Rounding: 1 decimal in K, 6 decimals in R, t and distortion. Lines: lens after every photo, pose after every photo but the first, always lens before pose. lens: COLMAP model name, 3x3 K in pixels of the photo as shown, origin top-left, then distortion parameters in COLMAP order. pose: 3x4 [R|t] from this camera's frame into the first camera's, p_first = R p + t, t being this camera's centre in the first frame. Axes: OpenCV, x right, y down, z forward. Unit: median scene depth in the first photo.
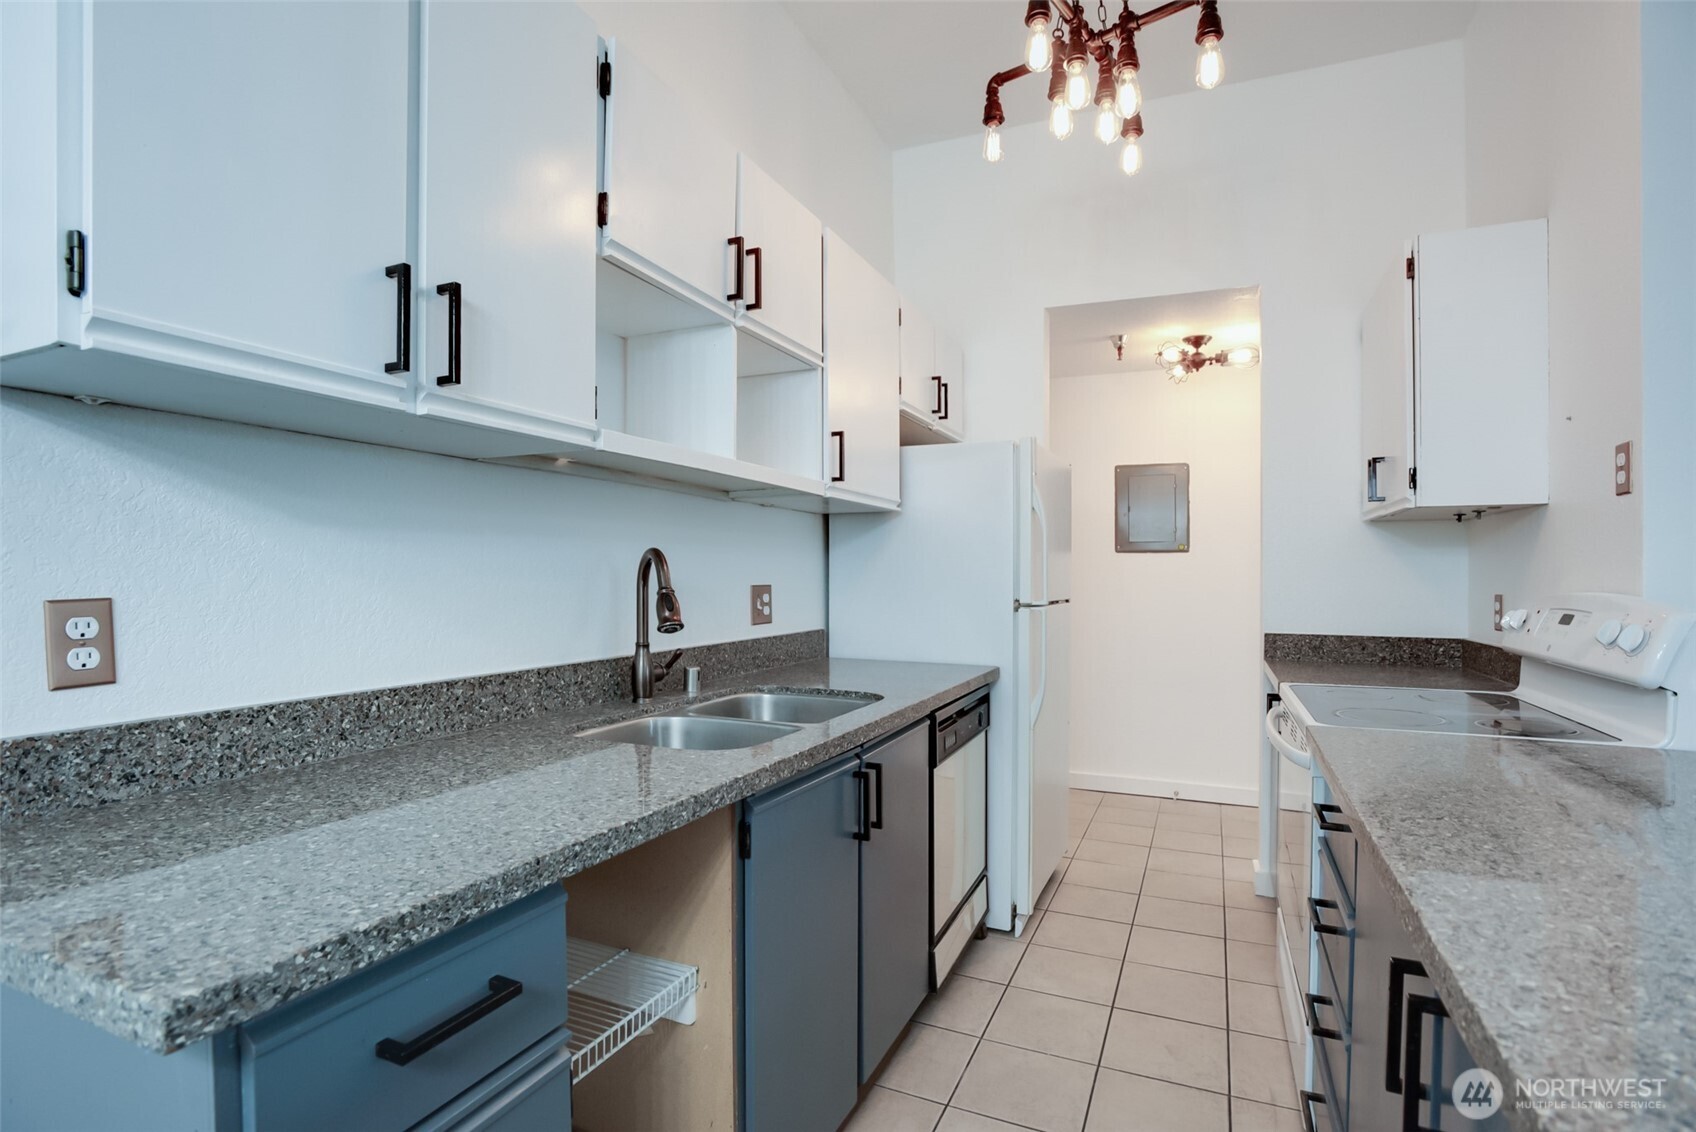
lens RADIAL K [[820.2, 0, 830.4], [0, 820.2, 592.8], [0, 0, 1]] dist [-0.057249, 0.025791]
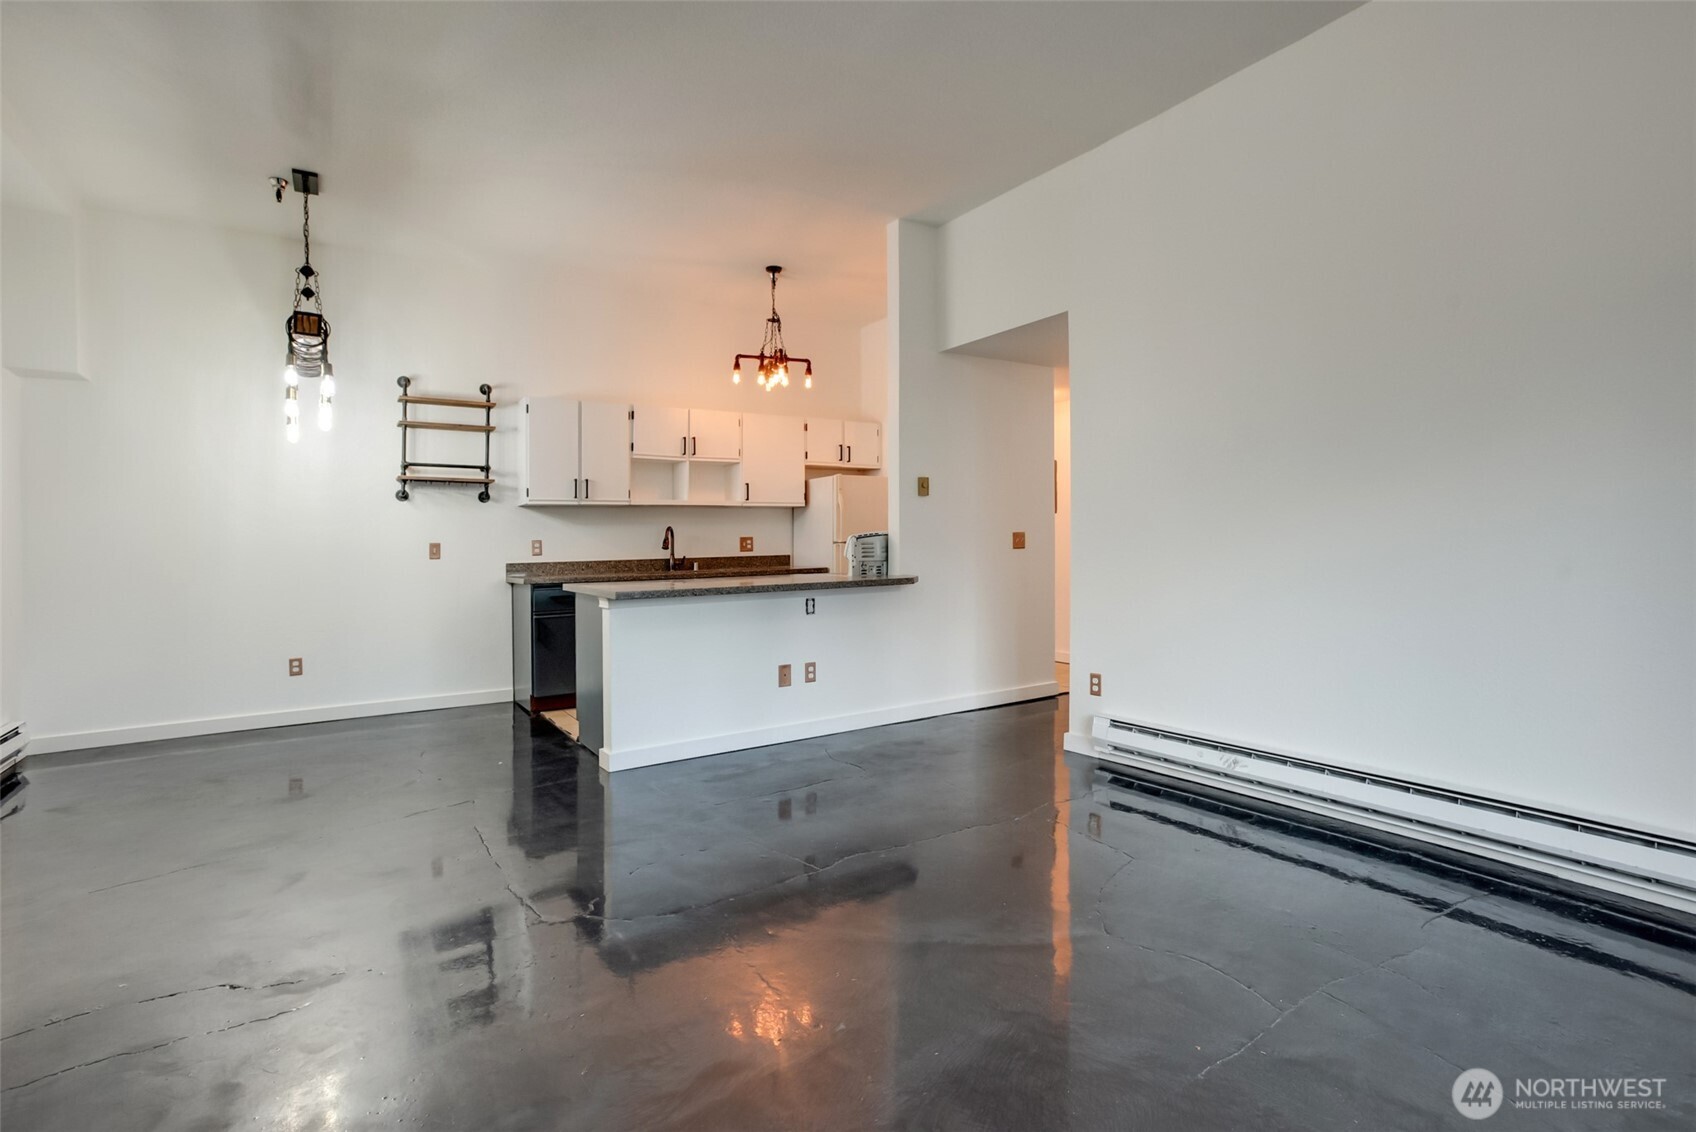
lens RADIAL K [[818.1, 0, 849.0], [0, 818.1, 525.3], [0, 0, 1]] dist [-0.045052, 0.032337]
pose [[0.843953, -0.036223, -0.535193, 3.006096], [0.014853, 0.998913, -0.044186, 0.138903], [0.536211, 0.029341, 0.843574, -2.018091]]
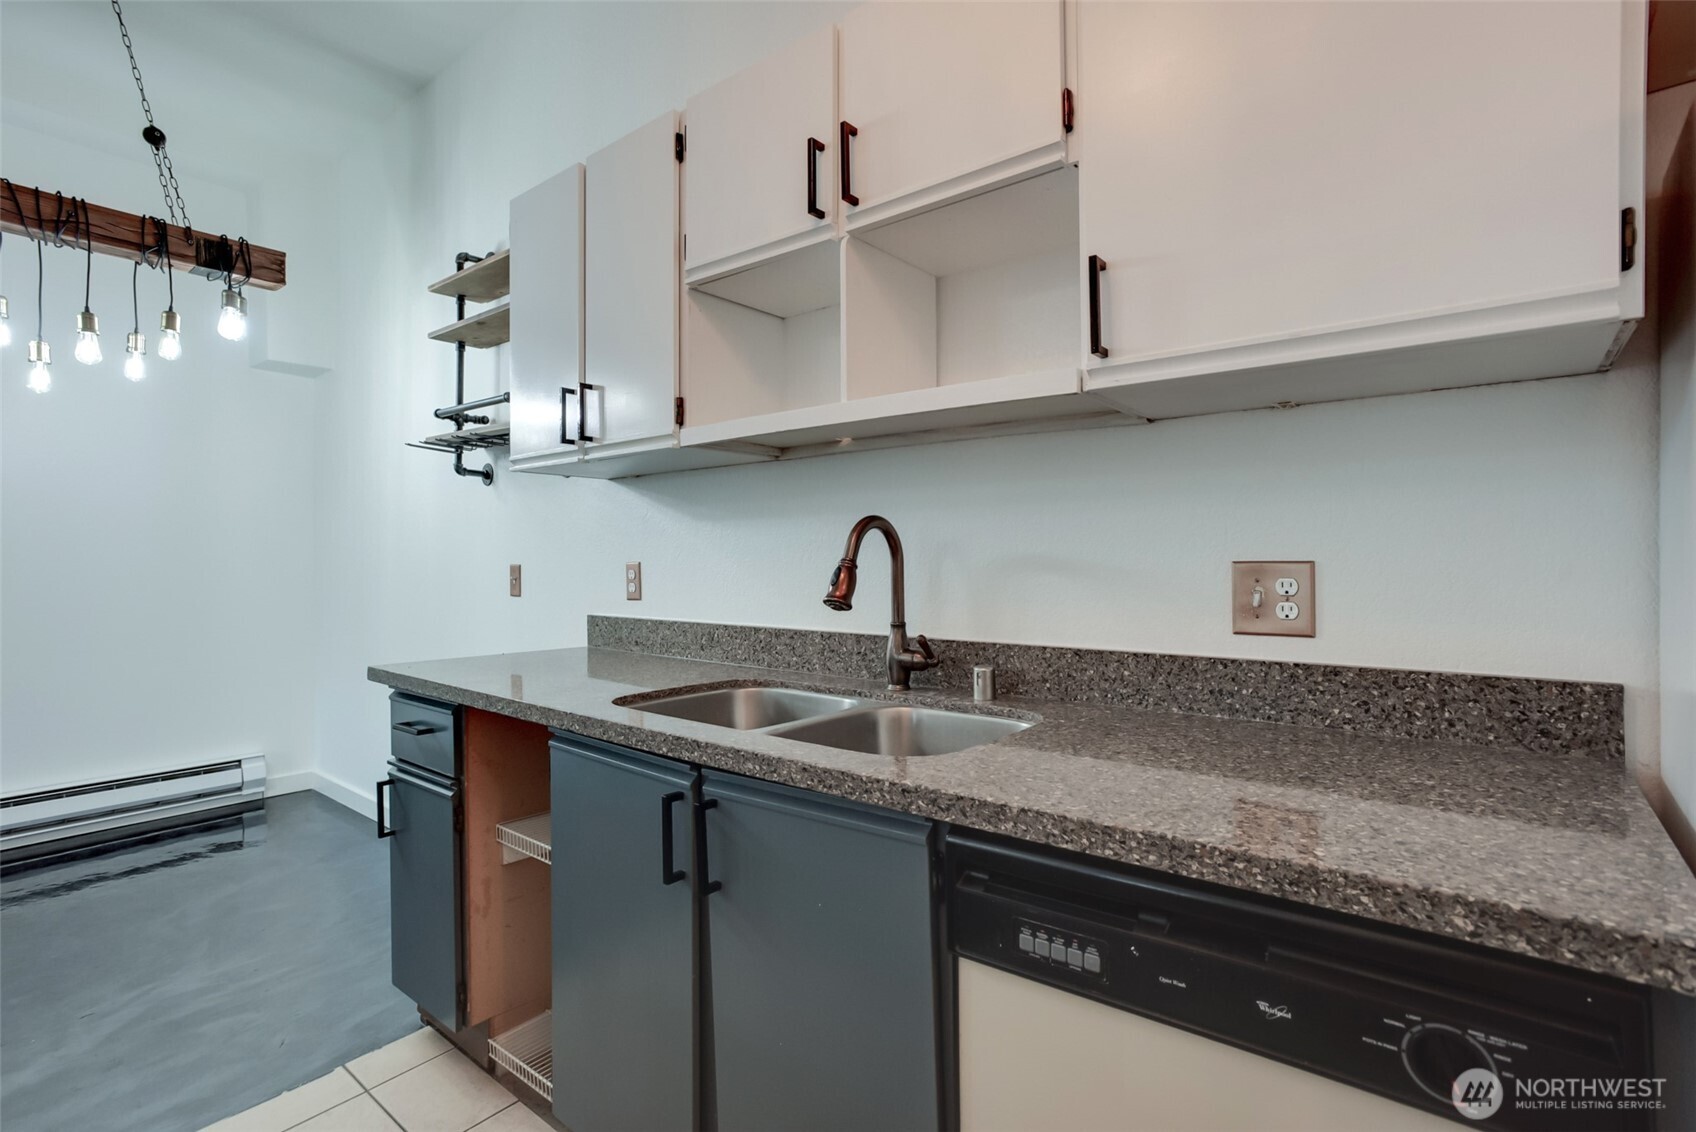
lens RADIAL K [[810.0, 0, 837.5], [0, 810.0, 548.4], [0, 0, 1]] dist [-0.041063, 0.032410]
pose [[-0.249734, -0.019045, -0.968127, 0.866470], [-0.020061, 0.999694, -0.014491, -0.007778], [0.968107, 0.015802, -0.250040, 1.549323]]
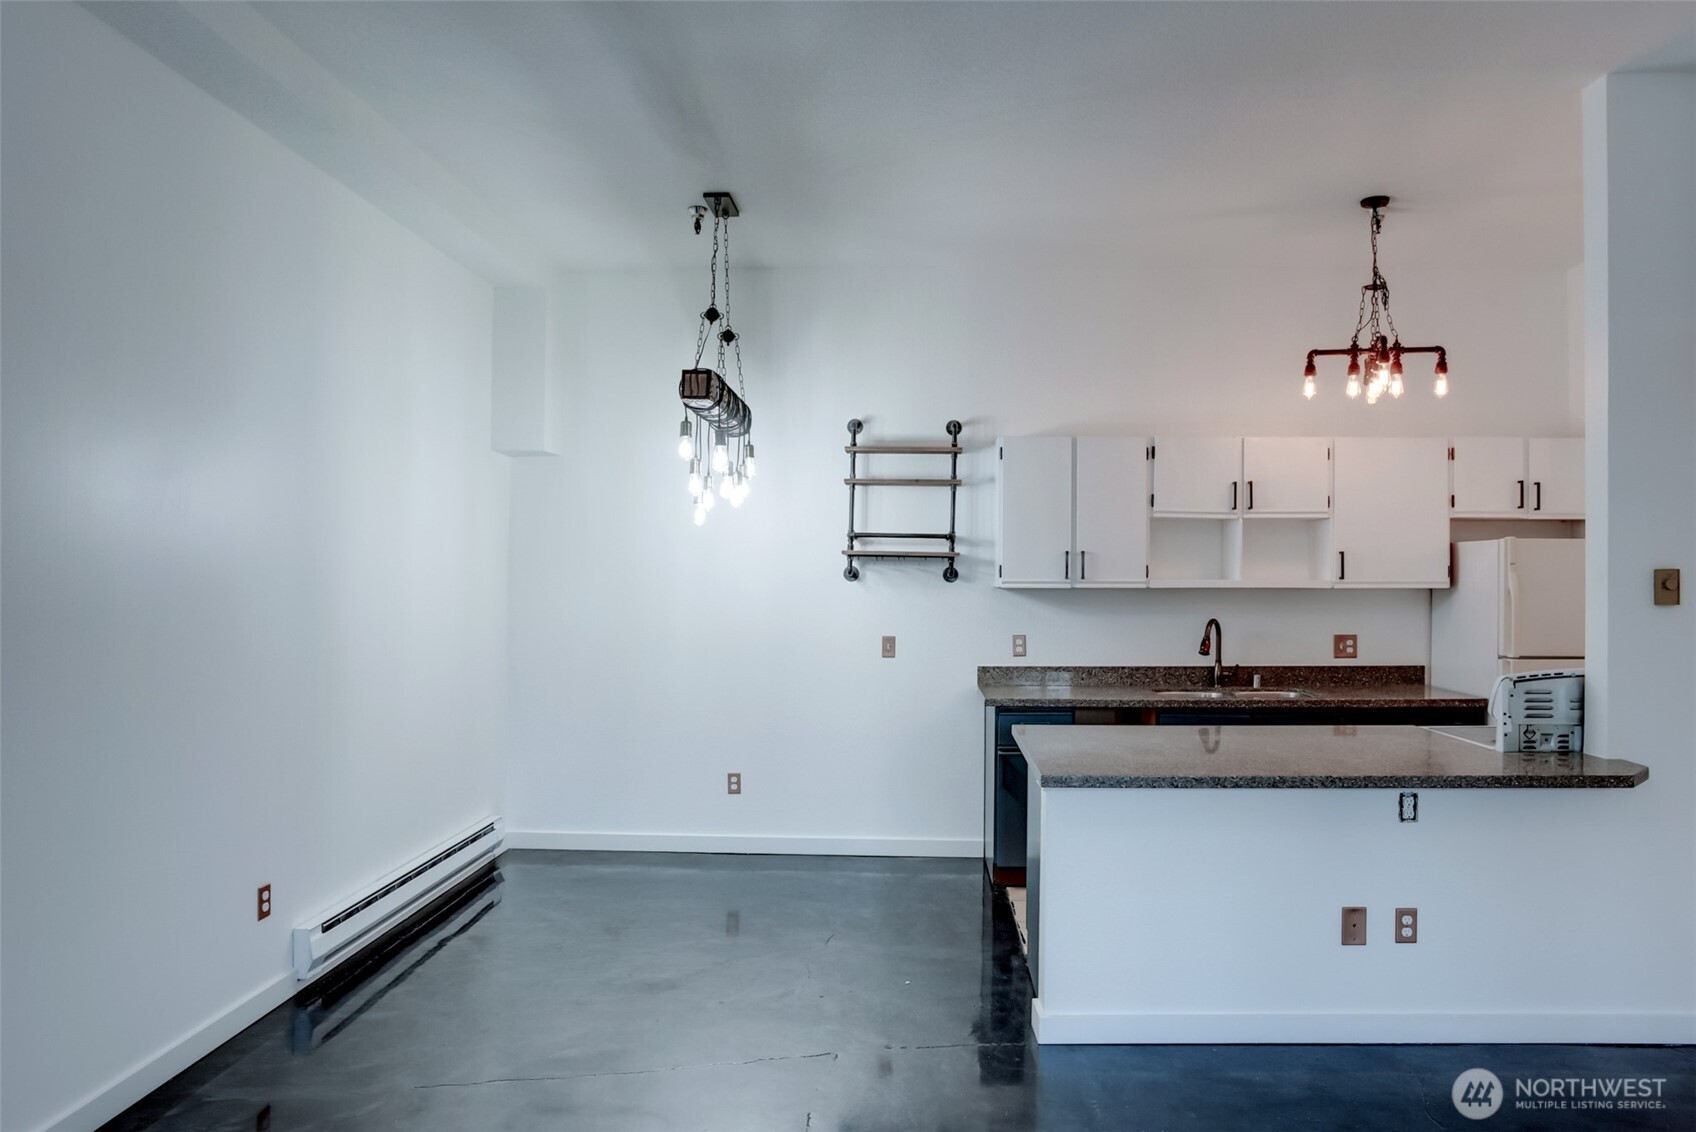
lens RADIAL K [[1086.8, 0, 868.9], [0, 1086.8, 542.4], [0, 0, 1]] dist [-0.047232, 0.004659]
pose [[0.382213, -0.033383, -0.923471, 2.880374], [-0.018220, 0.998881, -0.043651, -0.153588], [0.923894, 0.033510, 0.381177, -1.370205]]
